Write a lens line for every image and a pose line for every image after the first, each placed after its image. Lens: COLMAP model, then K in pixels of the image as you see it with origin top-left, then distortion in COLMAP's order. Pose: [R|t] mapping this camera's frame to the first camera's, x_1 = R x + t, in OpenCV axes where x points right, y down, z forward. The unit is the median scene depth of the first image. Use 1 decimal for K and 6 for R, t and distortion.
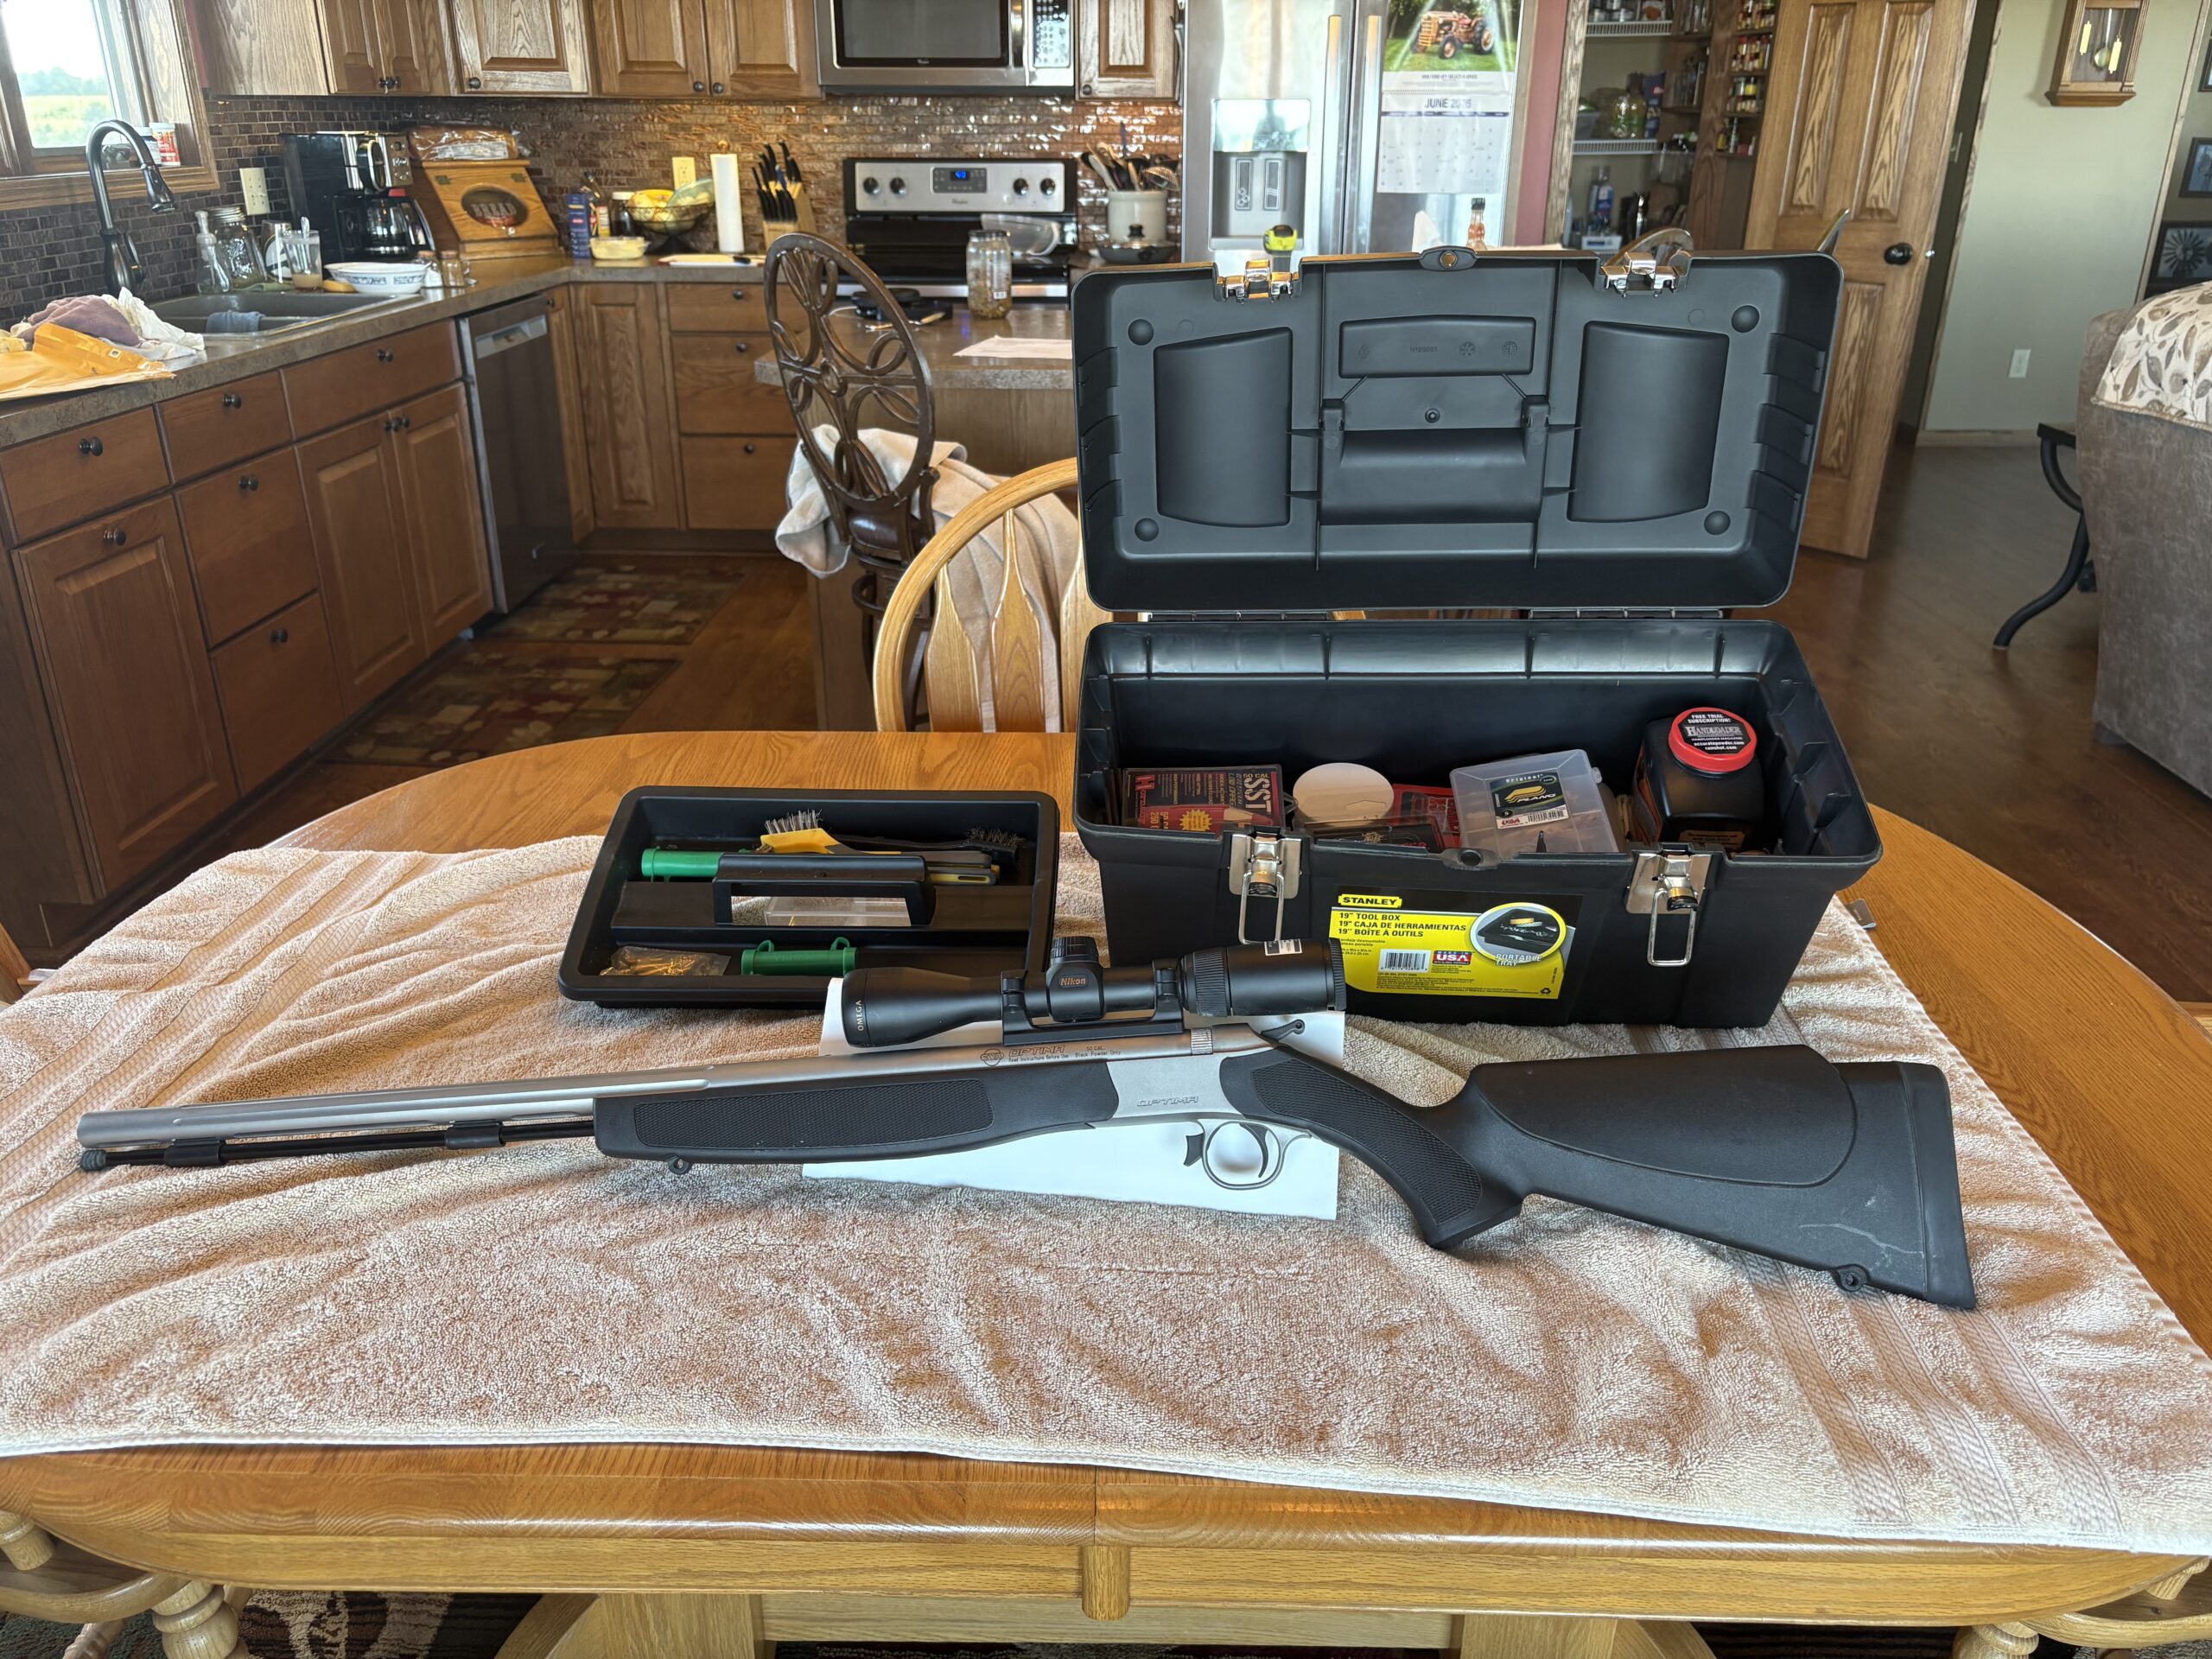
lens RADIAL K [[1428.6, 0, 1106.0], [0, 1428.6, 829.5], [0, 0, 1]] dist [0.007954, -0.000015]
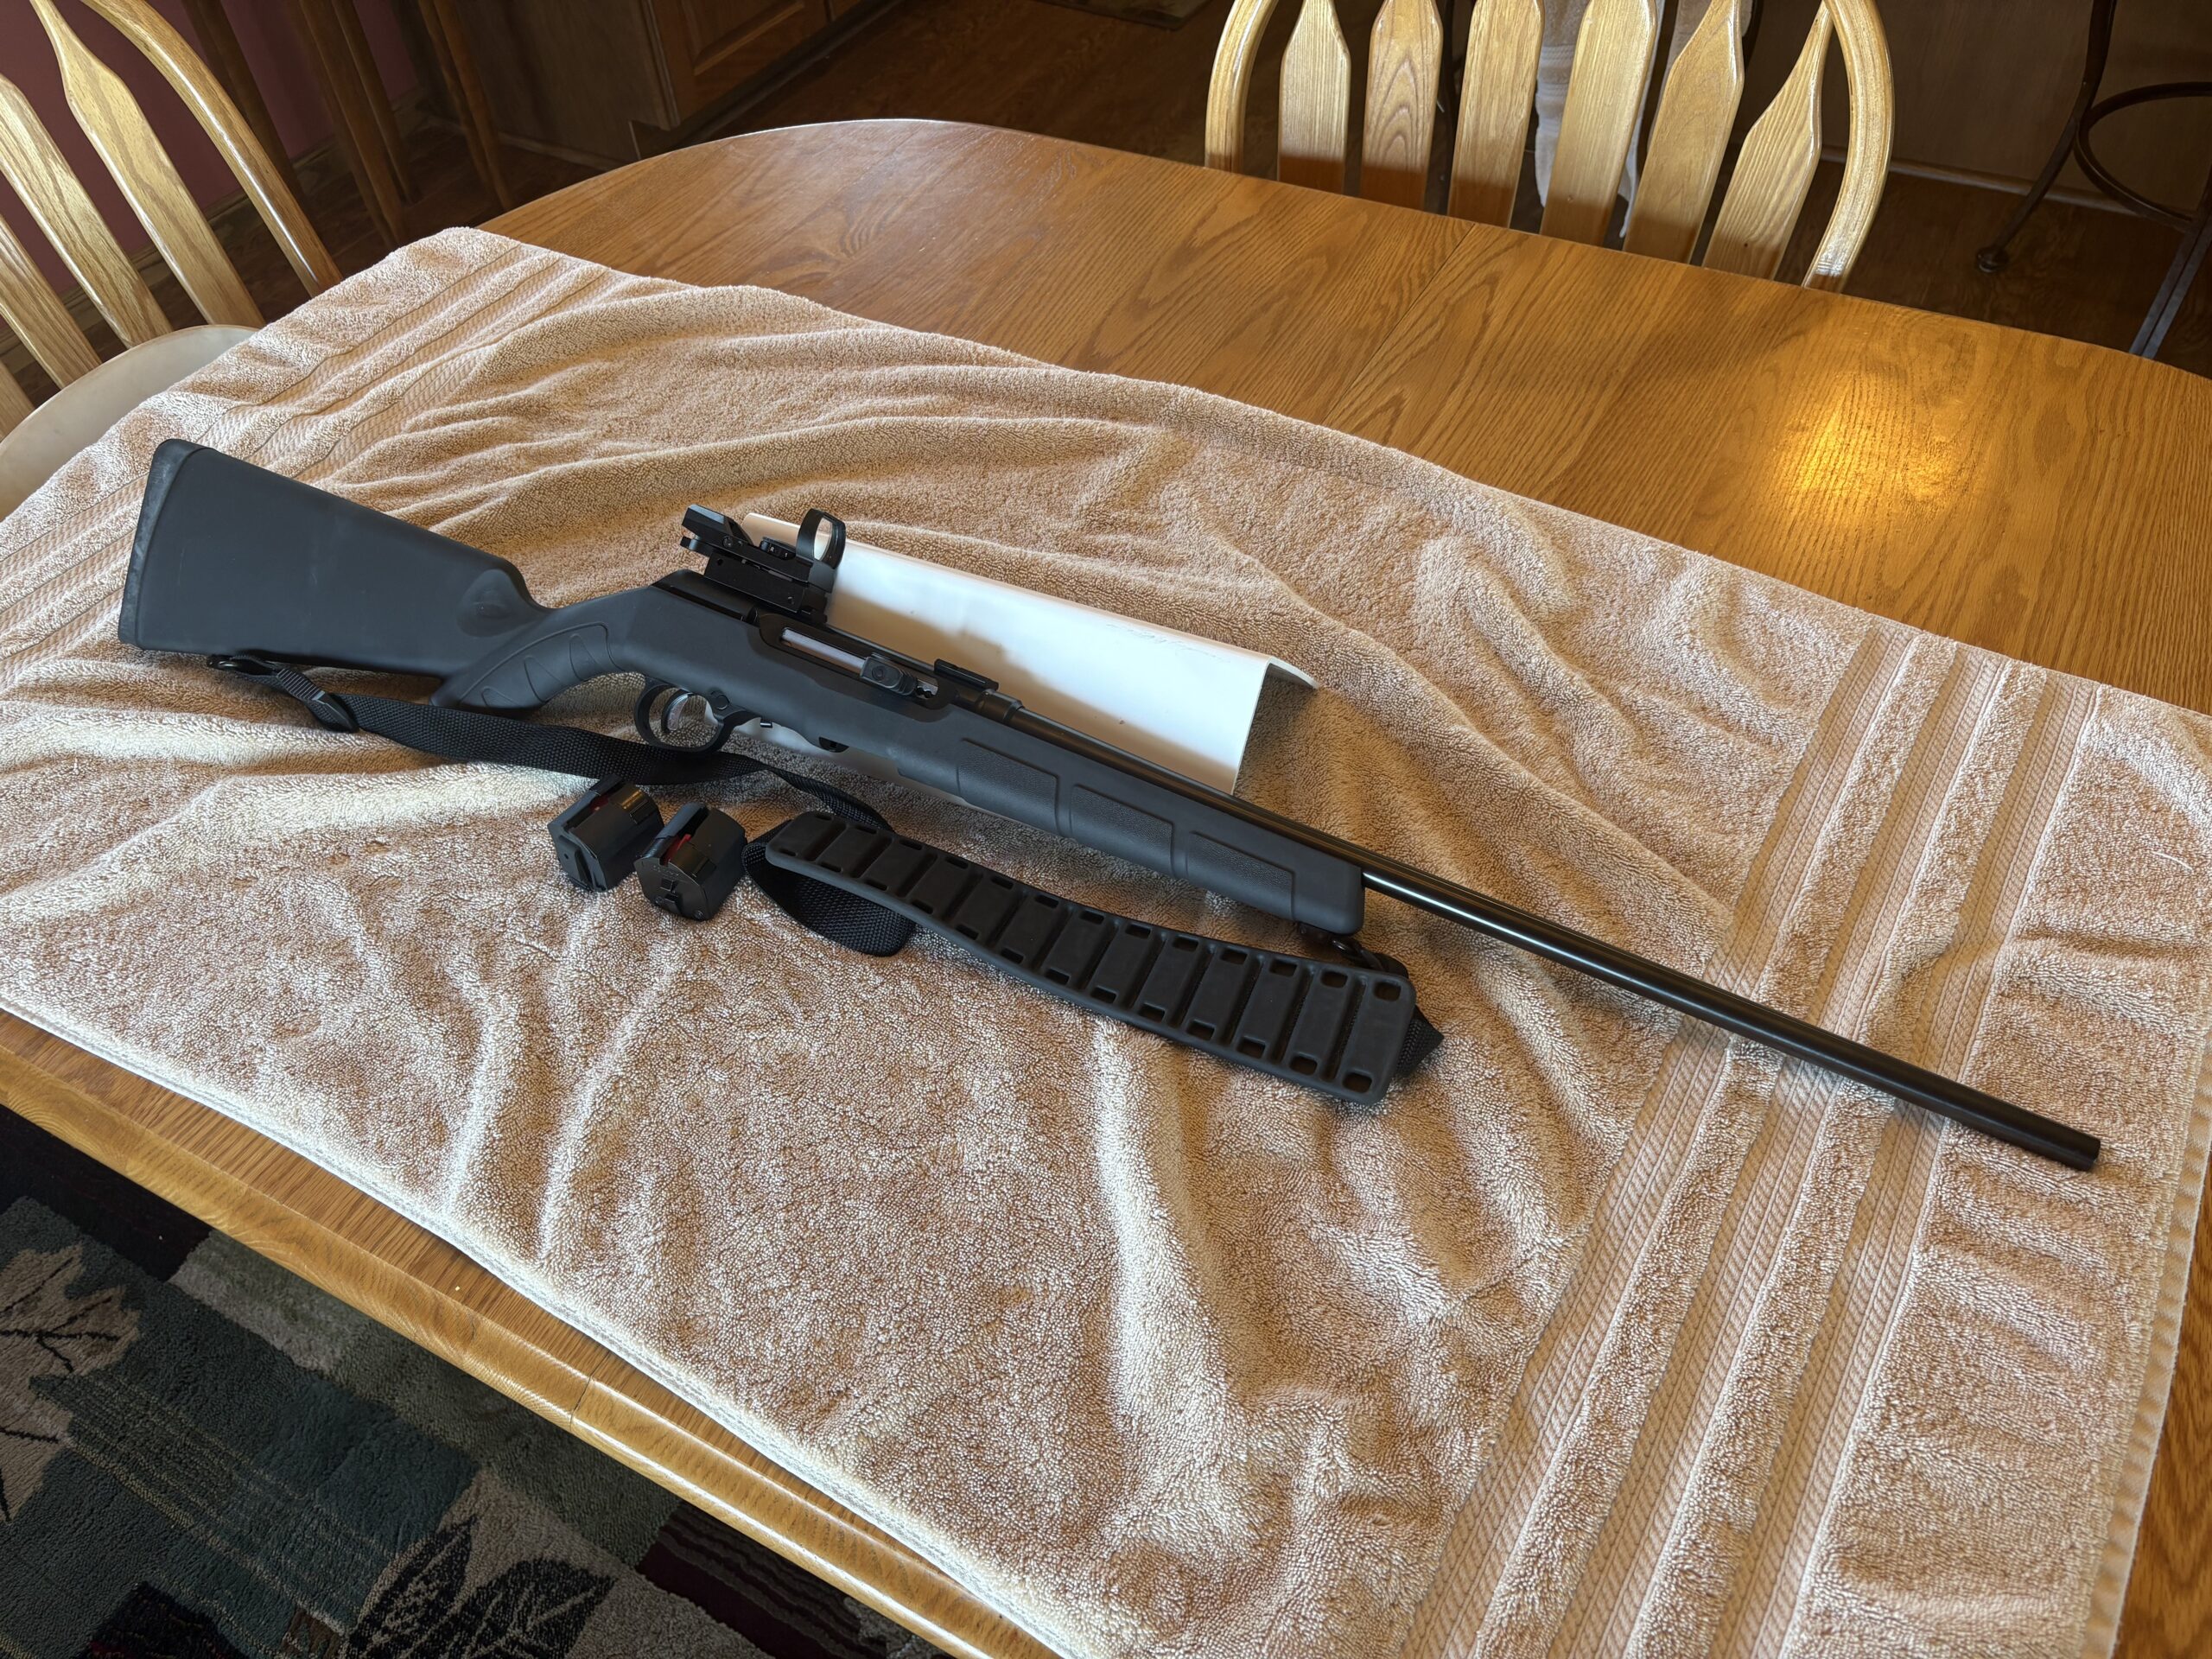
lens RADIAL K [[1428.6, 0, 1106.0], [0, 1428.6, 829.5], [0, 0, 1]] dist [0.007954, -0.000015]
pose [[0.899031, 0.317083, -0.301997, 0.394243], [-0.148681, 0.869743, 0.470576, -0.279877], [0.411871, -0.378161, 0.829070, 0.411924]]
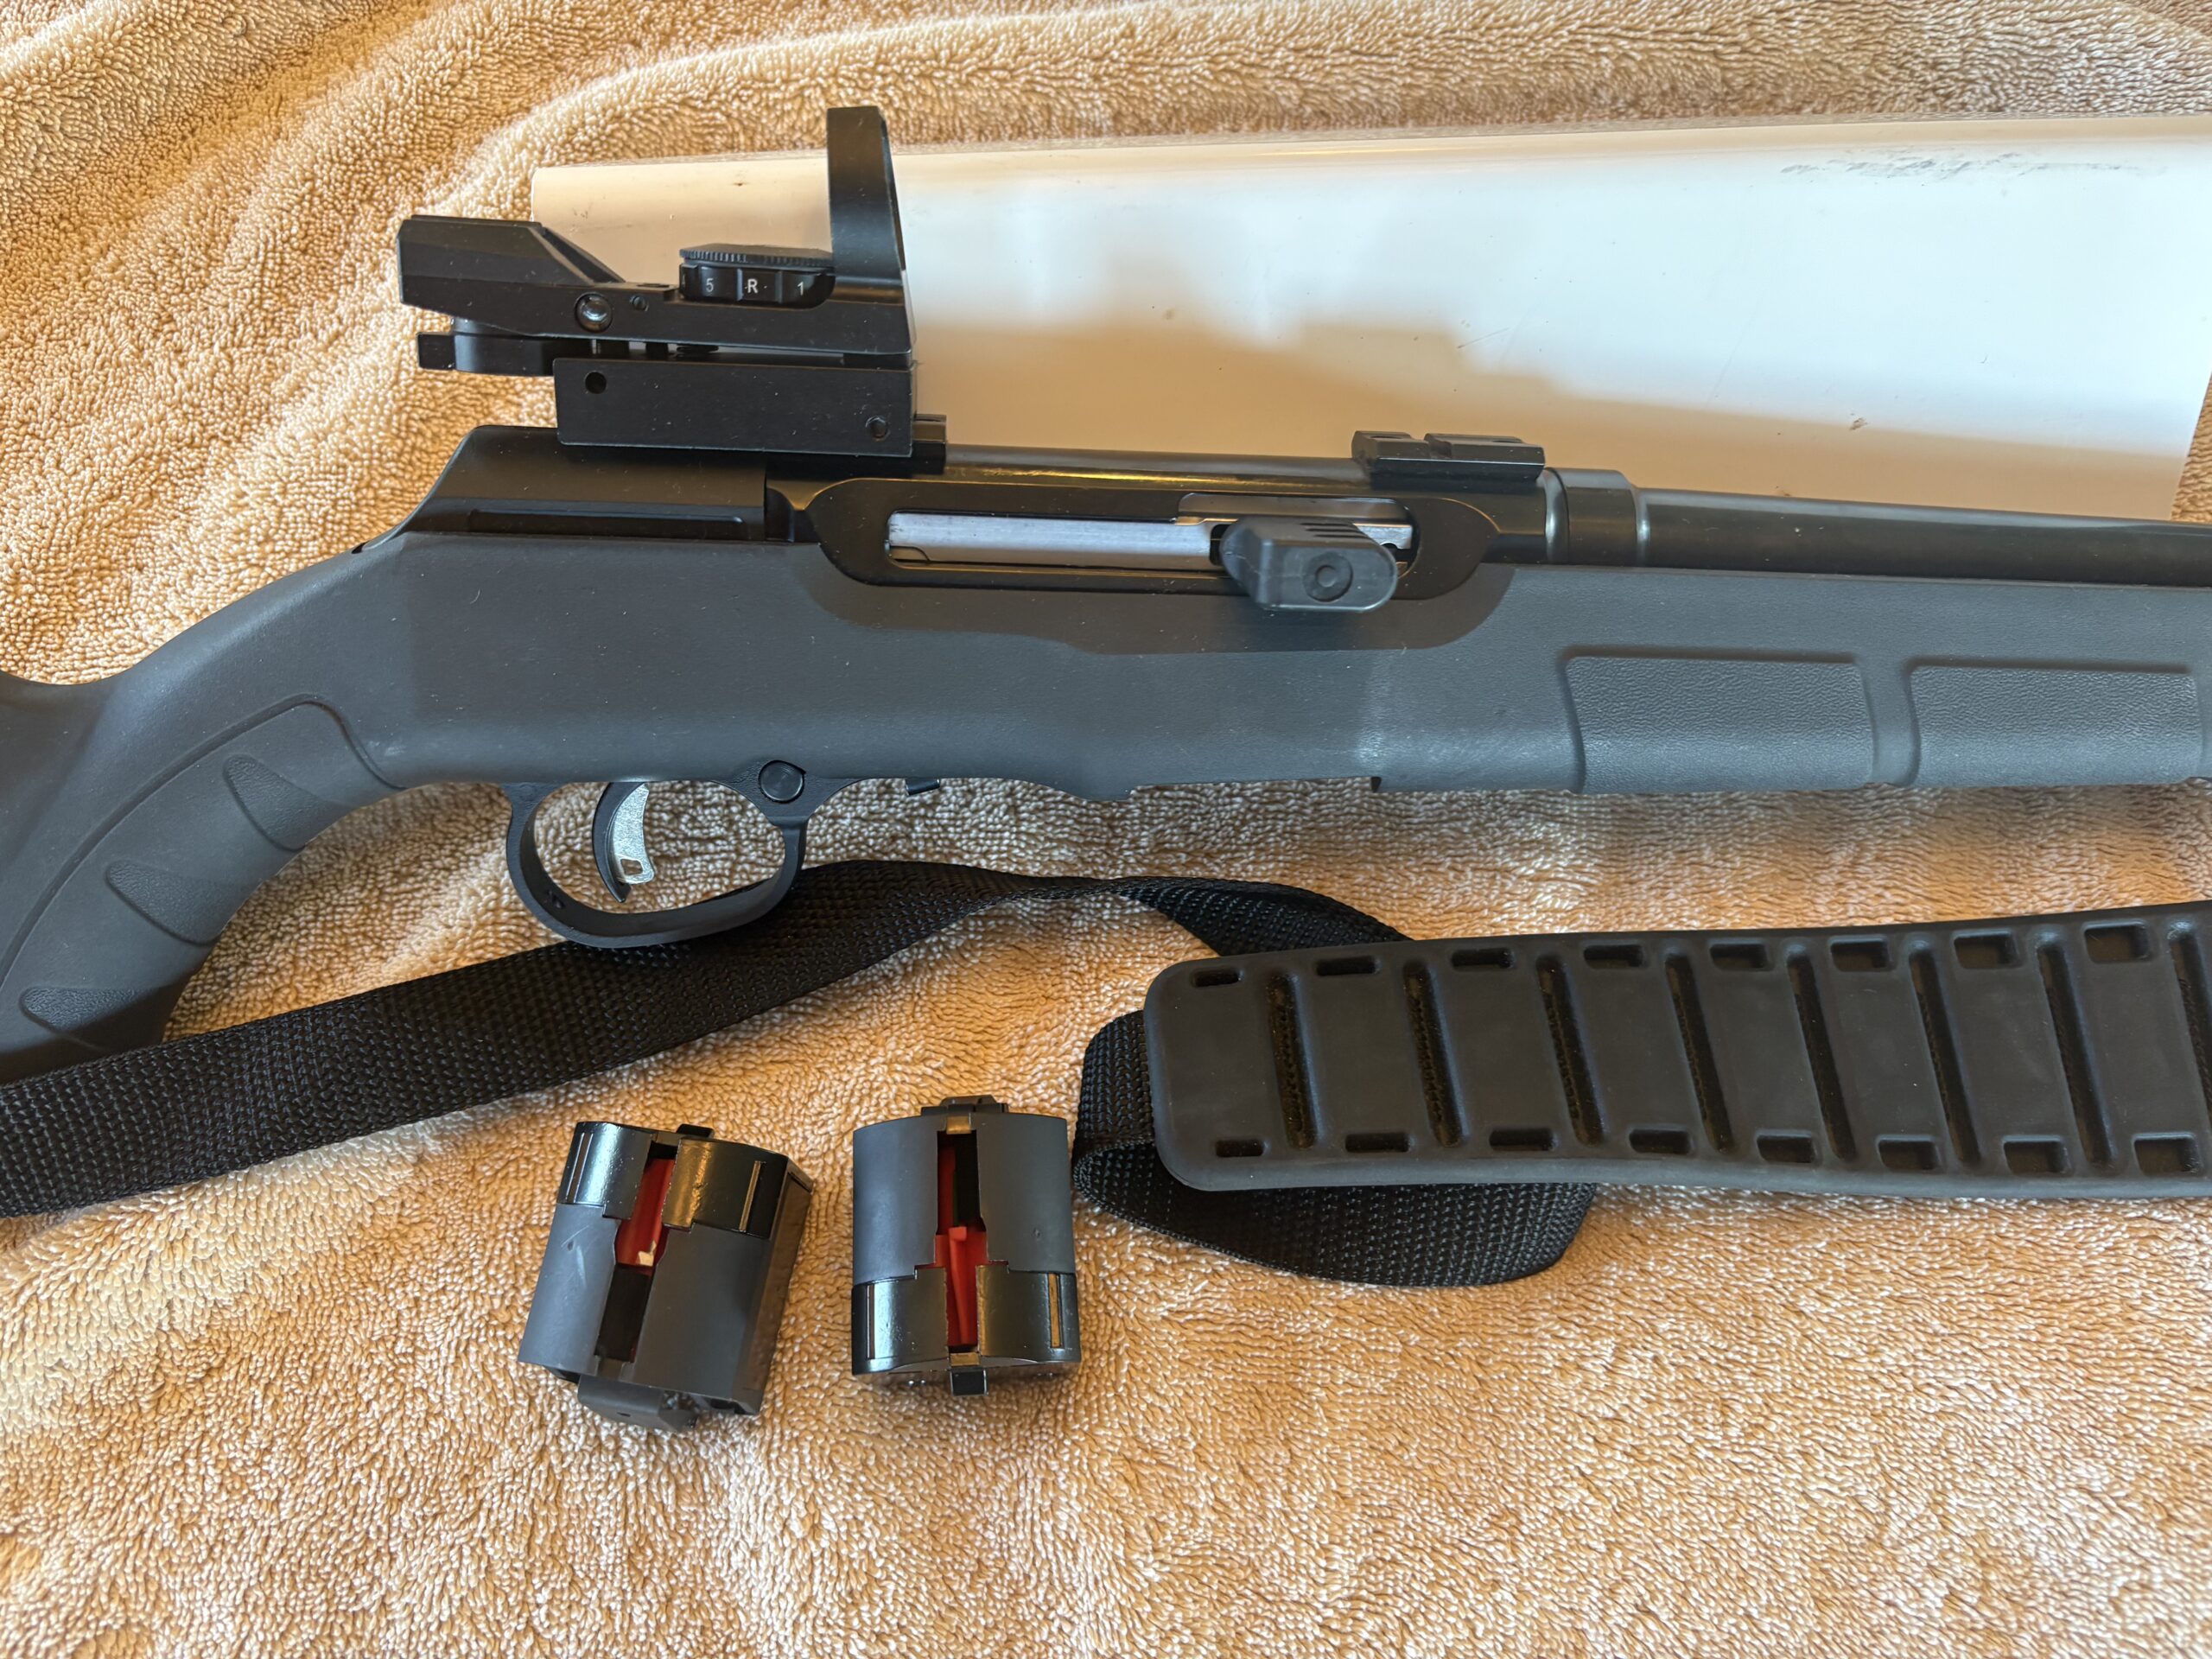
lens RADIAL K [[1428.6, 0, 1106.0], [0, 1428.6, 829.5], [0, 0, 1]] dist [0.007954, -0.000015]
pose [[0.997369, 0.010195, -0.071778, -0.095878], [0.044762, 0.692227, 0.720290, -0.073147], [0.057029, -0.721608, 0.689949, 0.943902]]
